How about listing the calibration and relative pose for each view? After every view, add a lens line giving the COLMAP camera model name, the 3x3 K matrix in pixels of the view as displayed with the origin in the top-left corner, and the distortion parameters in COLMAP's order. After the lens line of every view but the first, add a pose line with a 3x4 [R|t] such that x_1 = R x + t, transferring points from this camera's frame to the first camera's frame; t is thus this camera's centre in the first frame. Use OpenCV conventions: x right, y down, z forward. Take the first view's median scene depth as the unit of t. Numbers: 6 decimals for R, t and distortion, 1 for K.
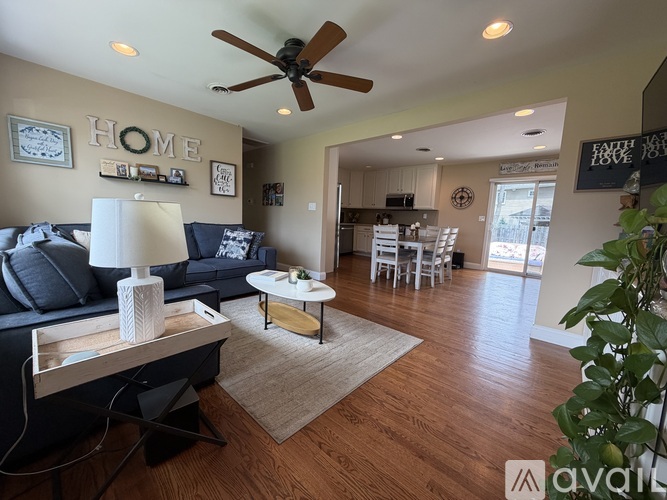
lens RADIAL K [[265.8, 0, 332.0], [0, 265.8, 249.4], [0, 0, 1]] dist [-0.000080, 0.000069]
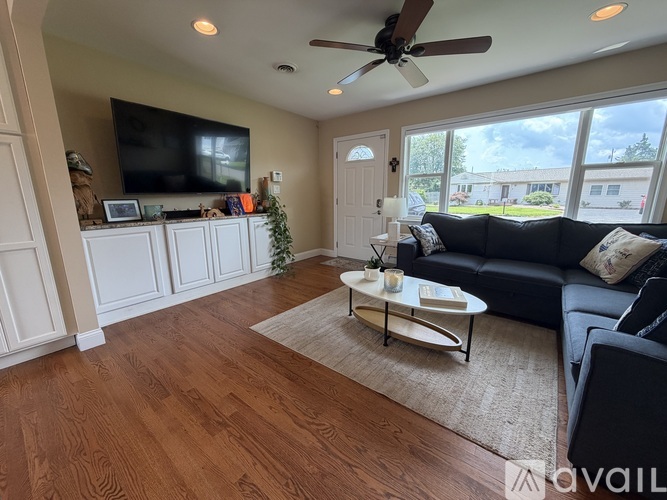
lens RADIAL K [[265.8, 0, 332.0], [0, 265.8, 249.4], [0, 0, 1]] dist [-0.000080, 0.000069]
pose [[-0.996851, -0.022369, -0.076078, 0.093496], [-0.045508, 0.947053, 0.317836, -0.190956], [0.064940, 0.320298, -0.945088, 1.384854]]
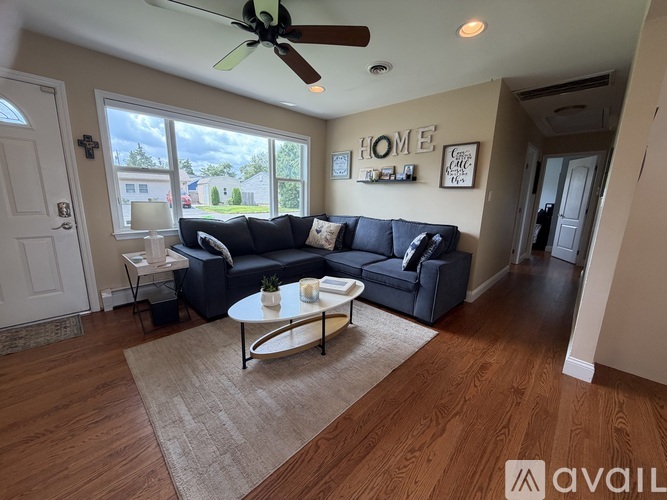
lens RADIAL K [[265.8, 0, 332.0], [0, 265.8, 249.4], [0, 0, 1]] dist [-0.000080, 0.000069]
pose [[-0.031908, 0.156359, -0.987185, 0.493308], [-0.148822, 0.975934, 0.159388, -0.122724], [0.988349, 0.152001, -0.007870, 0.852426]]
